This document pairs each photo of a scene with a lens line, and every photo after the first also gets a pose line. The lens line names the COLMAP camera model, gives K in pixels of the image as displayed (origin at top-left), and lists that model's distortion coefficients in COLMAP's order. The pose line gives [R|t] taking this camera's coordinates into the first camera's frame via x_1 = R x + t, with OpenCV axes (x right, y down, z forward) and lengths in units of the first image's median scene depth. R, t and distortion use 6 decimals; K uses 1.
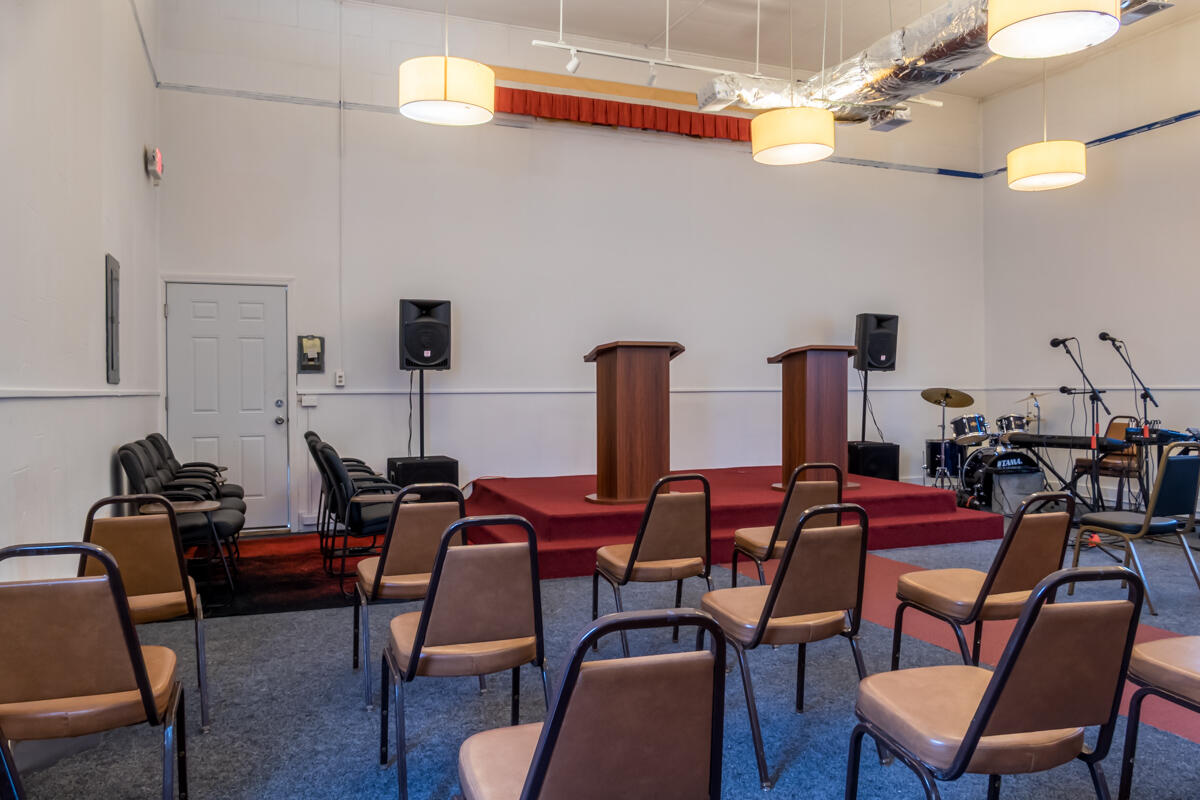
lens RADIAL K [[913.2, 0, 600.0], [0, 913.2, 400.0], [0, 0, 1]] dist [-0.077086, -0.001698]
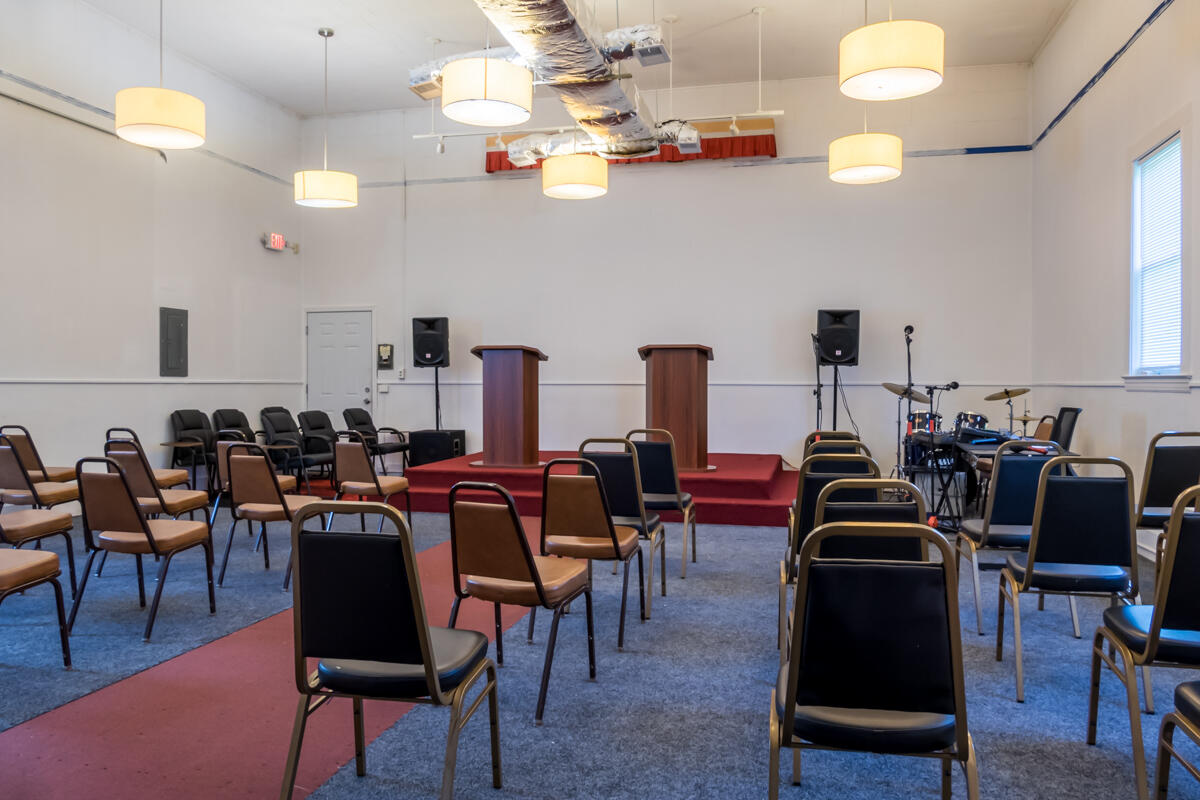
lens RADIAL K [[892.1, 0, 598.6], [0, 892.1, 403.1], [0, 0, 1]] dist [-0.006454, -0.000331]
pose [[0.807846, 0.018295, -0.589109, 0.818727], [-0.013687, 0.999831, 0.012282, 0.002415], [0.589234, -0.001859, 0.807960, 0.028566]]
